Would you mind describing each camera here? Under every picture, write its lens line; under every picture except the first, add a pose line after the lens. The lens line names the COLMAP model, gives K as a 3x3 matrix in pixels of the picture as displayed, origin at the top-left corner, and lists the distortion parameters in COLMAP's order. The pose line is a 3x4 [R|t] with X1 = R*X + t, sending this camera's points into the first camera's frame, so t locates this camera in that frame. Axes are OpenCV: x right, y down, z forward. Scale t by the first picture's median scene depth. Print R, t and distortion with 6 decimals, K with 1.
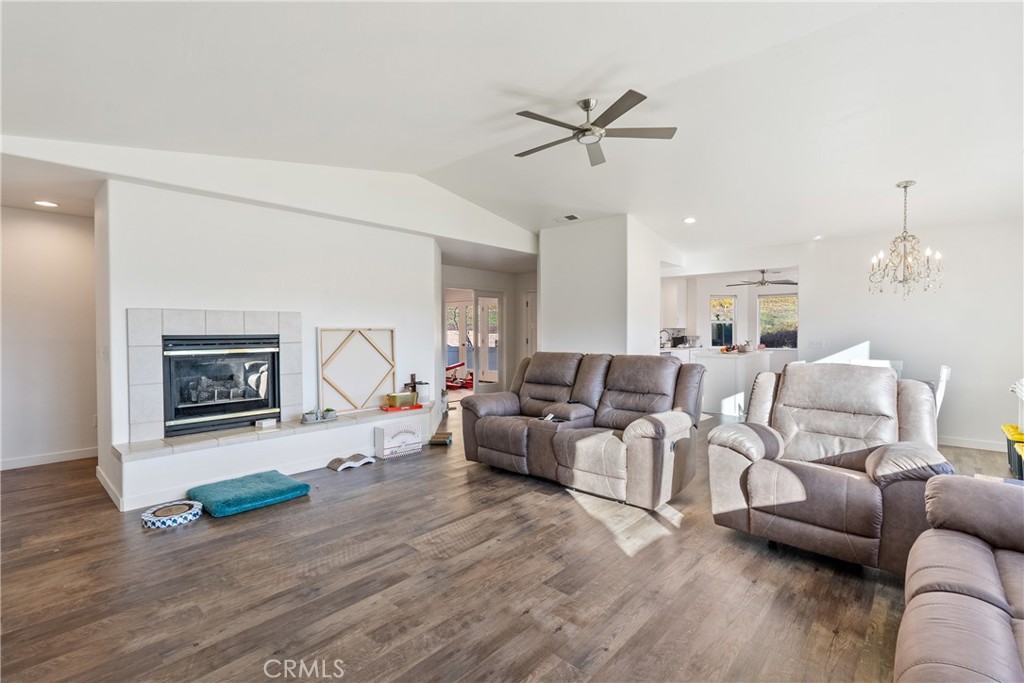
lens RADIAL K [[458.4, 0, 511.5], [0, 458.4, 342.3], [0, 0, 1]] dist [0.000106, -0.000001]
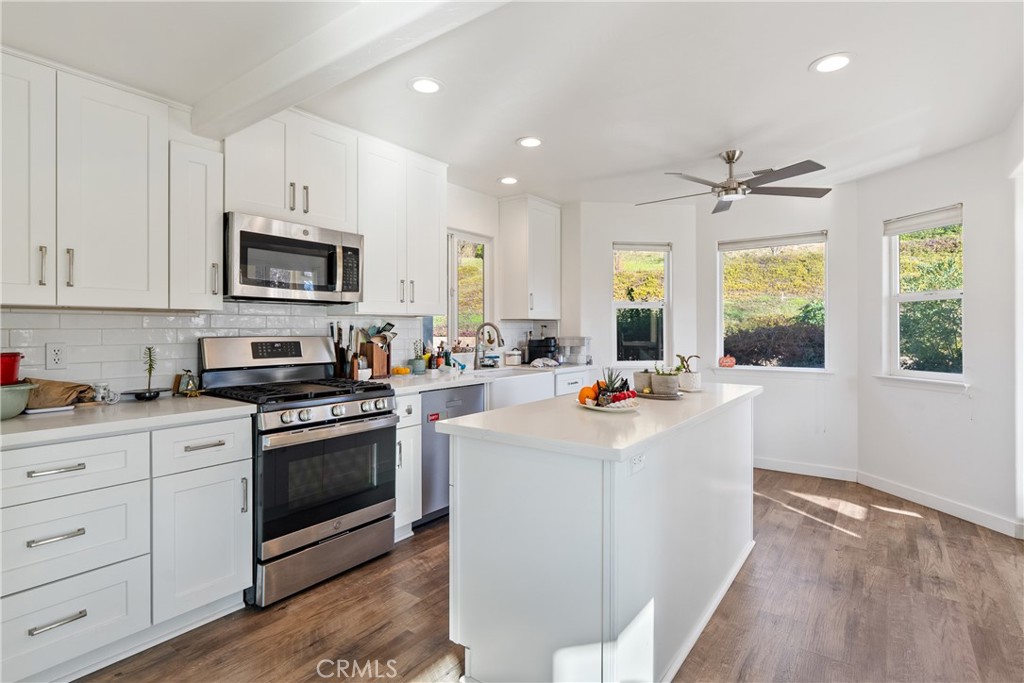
lens RADIAL K [[518.3, 0, 512.0], [0, 518.3, 334.8], [0, 0, 1]] dist [0.000231, 0.000003]
pose [[0.994402, 0.000089, 0.105662, 0.287640], [0.000930, 0.999954, -0.009597, -0.011630], [-0.105658, 0.009642, 0.994356, 0.527520]]
